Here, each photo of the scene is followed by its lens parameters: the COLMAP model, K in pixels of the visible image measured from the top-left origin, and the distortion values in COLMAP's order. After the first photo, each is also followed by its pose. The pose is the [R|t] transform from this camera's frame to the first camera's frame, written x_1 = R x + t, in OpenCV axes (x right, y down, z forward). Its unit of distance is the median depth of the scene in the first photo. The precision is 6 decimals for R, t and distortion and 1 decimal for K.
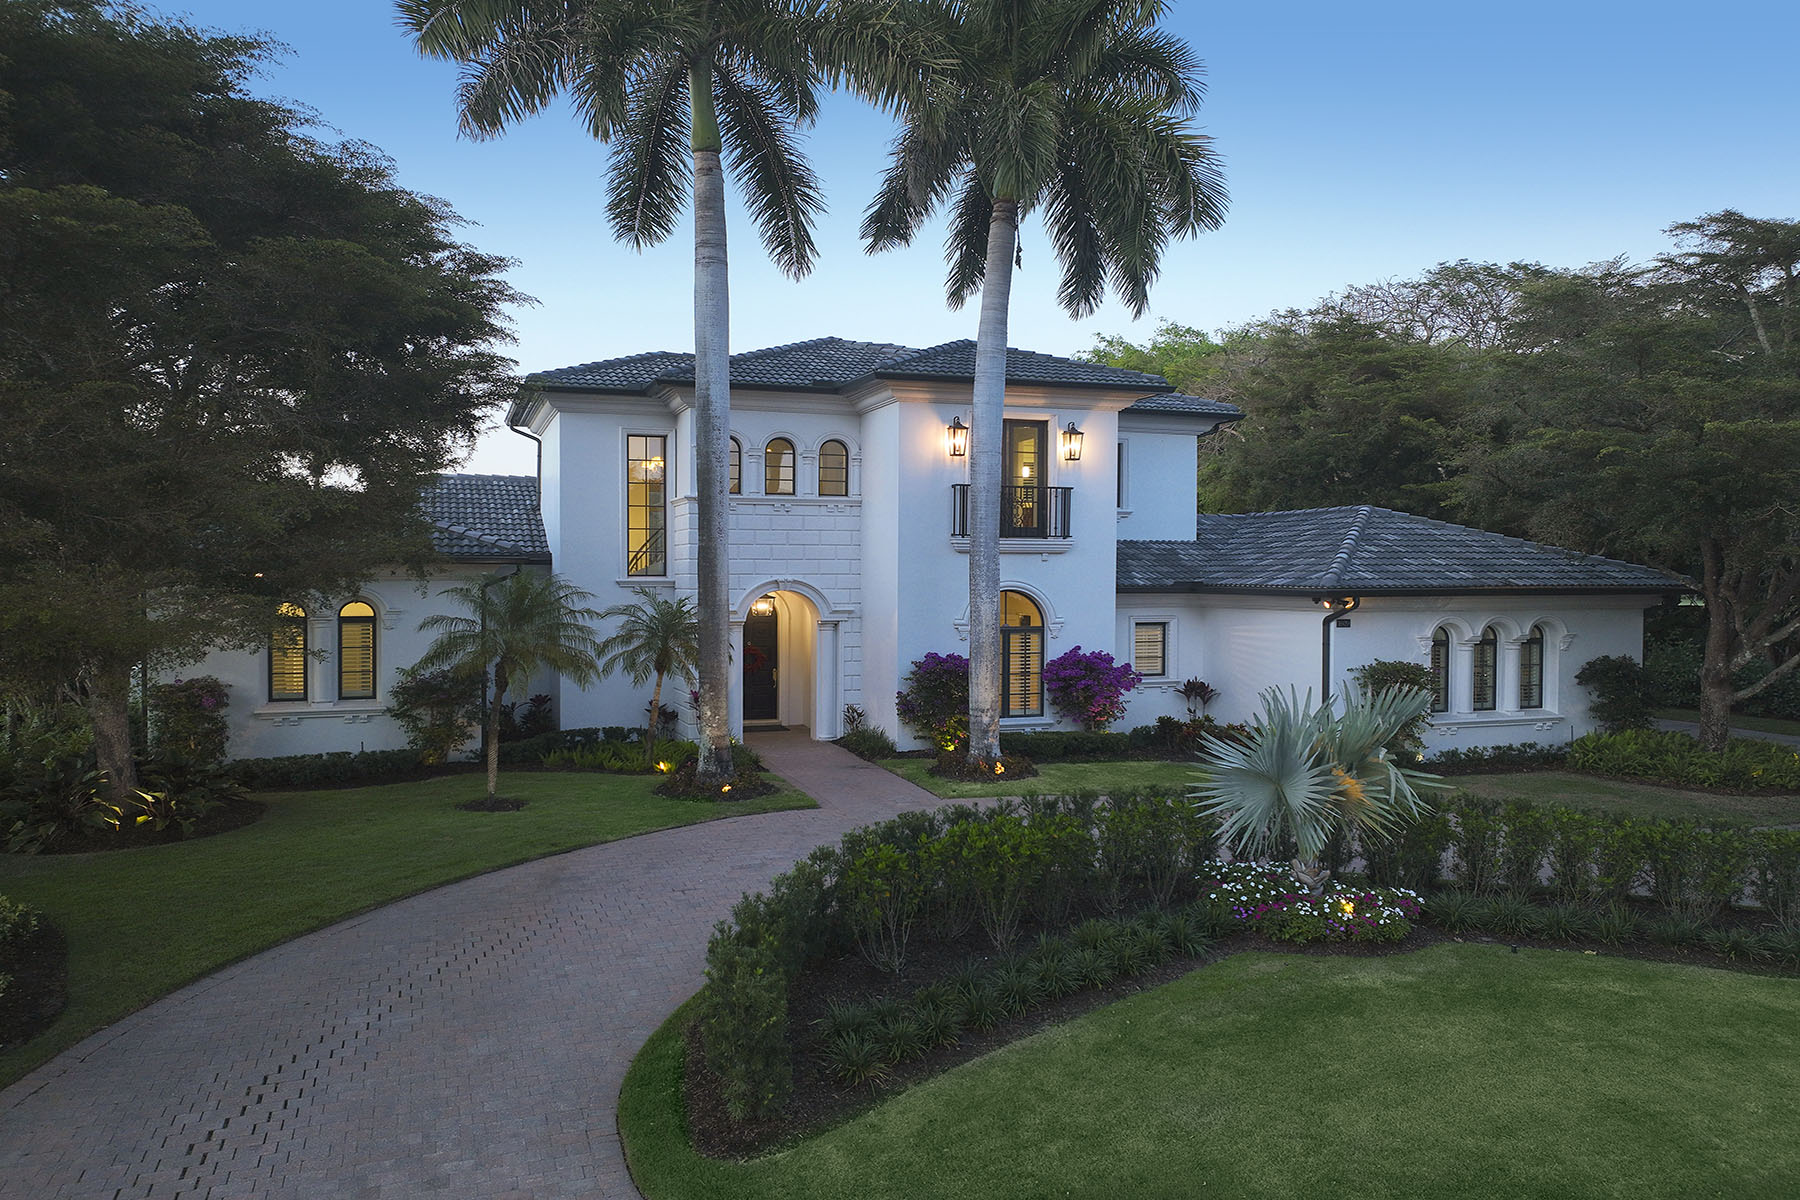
lens RADIAL K [[1243.9, 0, 853.1], [0, 1243.9, 648.6], [0, 0, 1]] dist [0.003436, 0.002266]
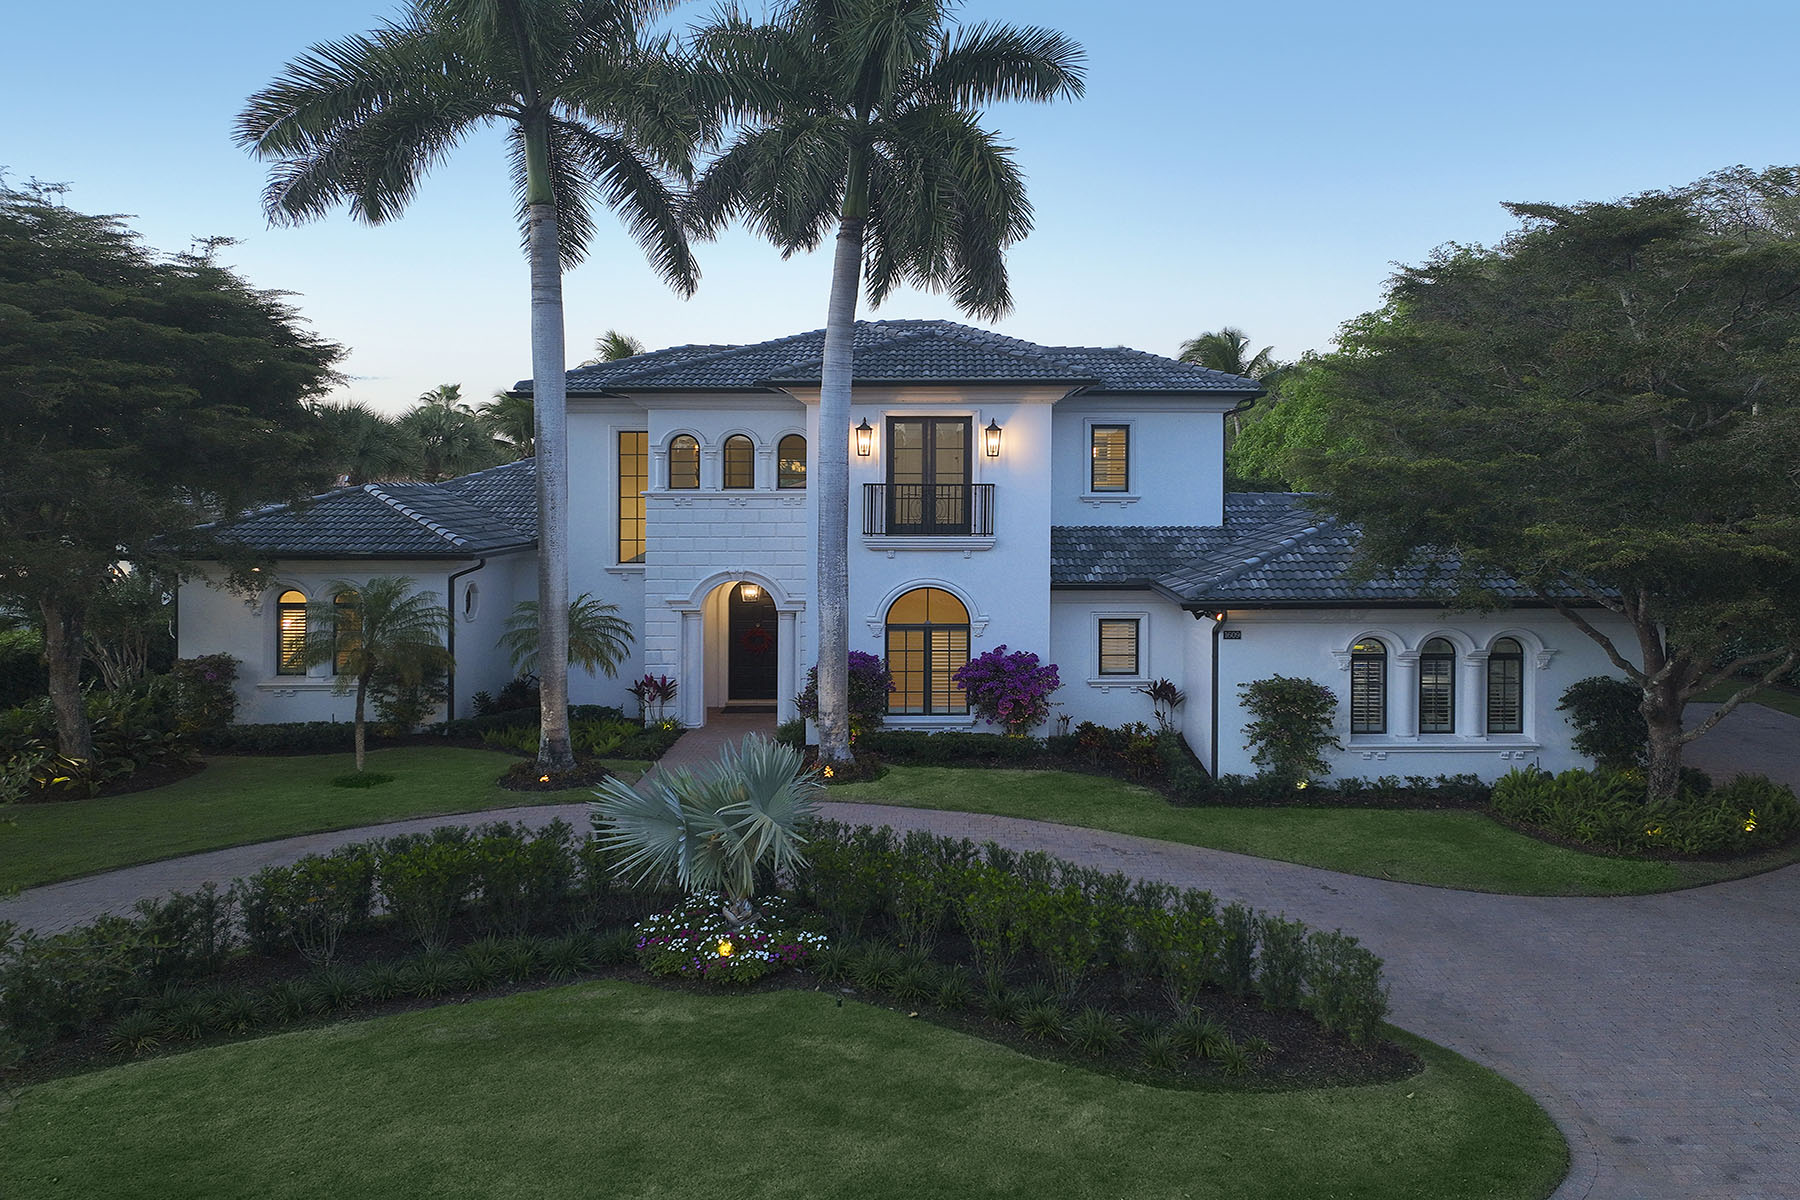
lens RADIAL K [[1388.1, 0, 992.0], [0, 1388.1, 551.1], [0, 0, 1]] dist [0.003245, 0.002812]
pose [[0.954295, 0.014770, -0.298502, 0.503987], [-0.018113, 0.999800, -0.008436, -0.067423], [0.298318, 0.013457, 0.954372, -0.044940]]
